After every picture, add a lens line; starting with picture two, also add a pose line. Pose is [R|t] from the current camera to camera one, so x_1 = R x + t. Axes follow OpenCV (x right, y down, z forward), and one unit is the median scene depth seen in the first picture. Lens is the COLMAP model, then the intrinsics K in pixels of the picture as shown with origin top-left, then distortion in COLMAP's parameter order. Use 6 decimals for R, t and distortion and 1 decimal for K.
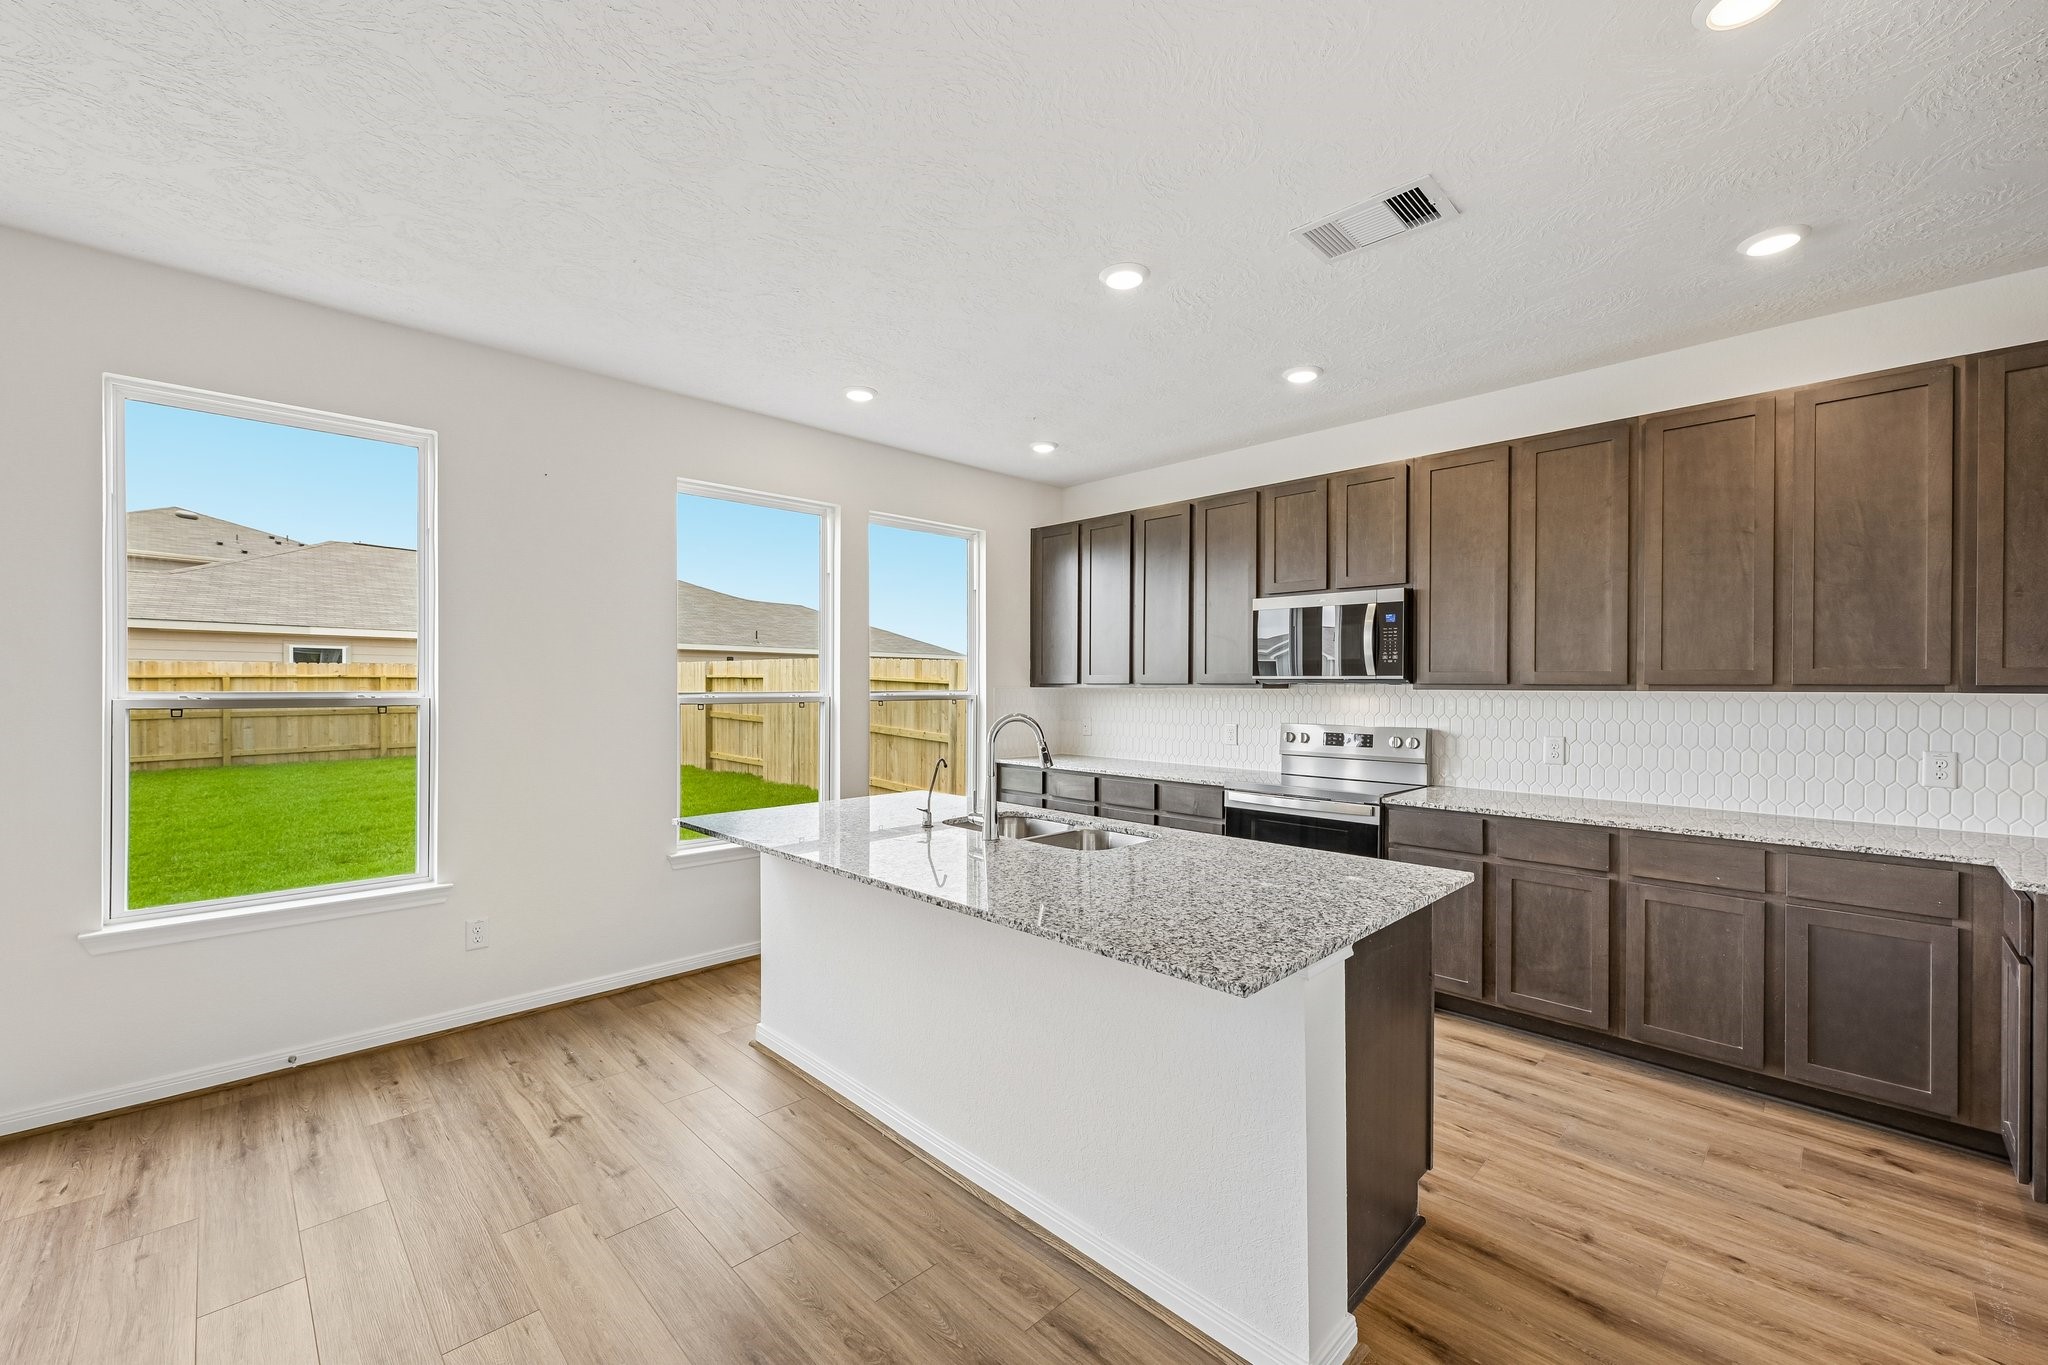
lens RADIAL K [[817.0, 0, 1005.7], [0, 817.0, 688.2], [0, 0, 1]] dist [-0.003204, 0.001144]
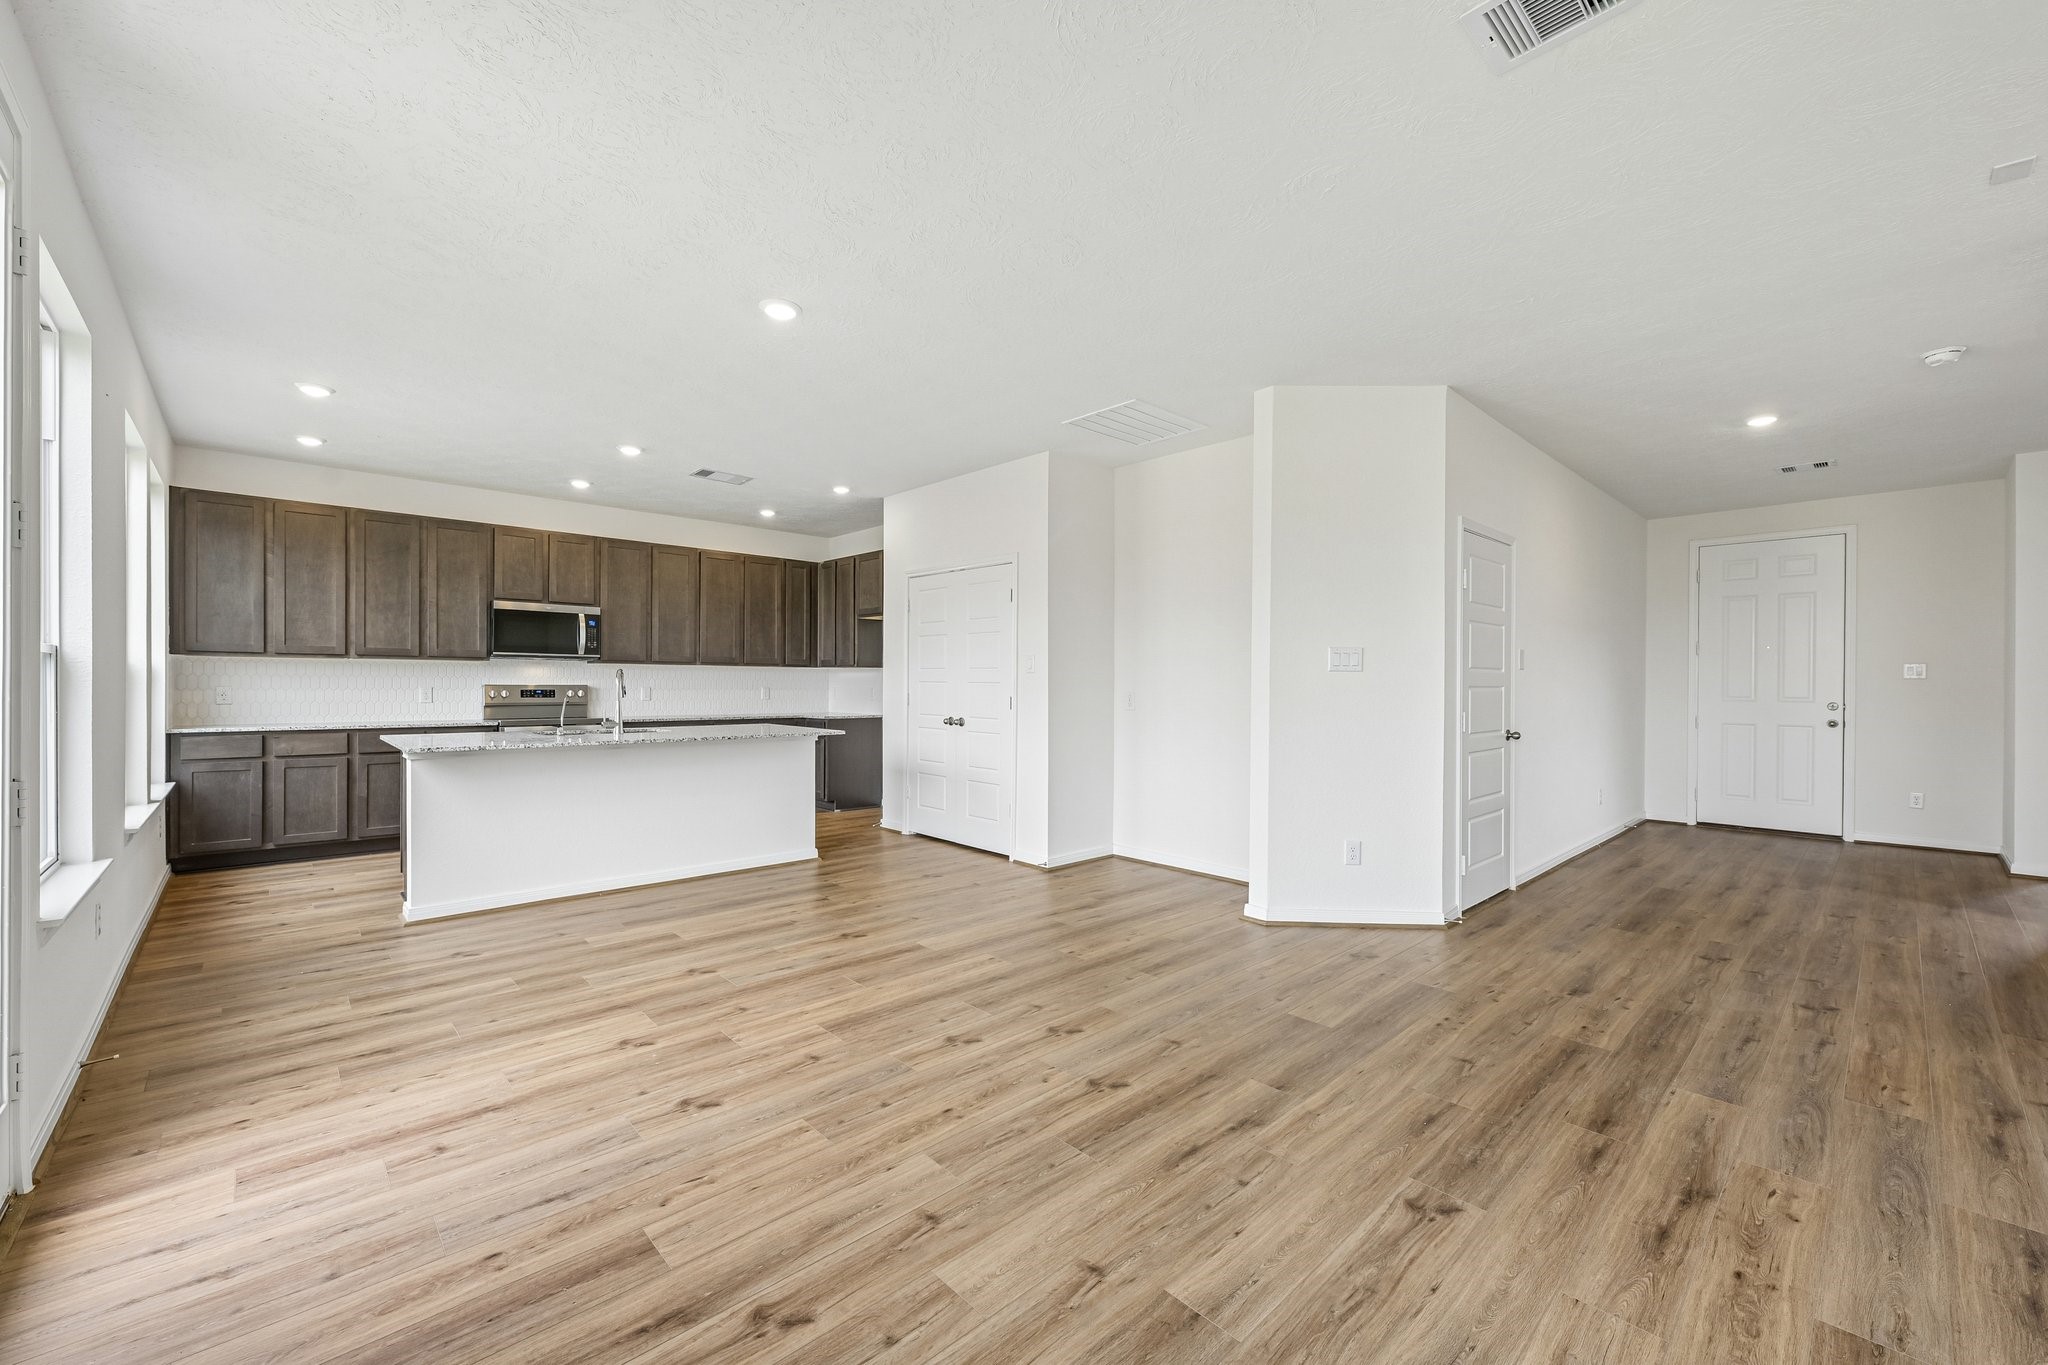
lens RADIAL K [[817.0, 0, 1037.3], [0, 817.0, 688.4], [0, 0, 1]] dist [-0.003204, 0.001144]
pose [[0.006215, -0.007850, 0.999950, -1.548537], [-0.000812, 0.999969, 0.007855, 0.050398], [-0.999980, -0.000861, 0.006208, 0.000712]]
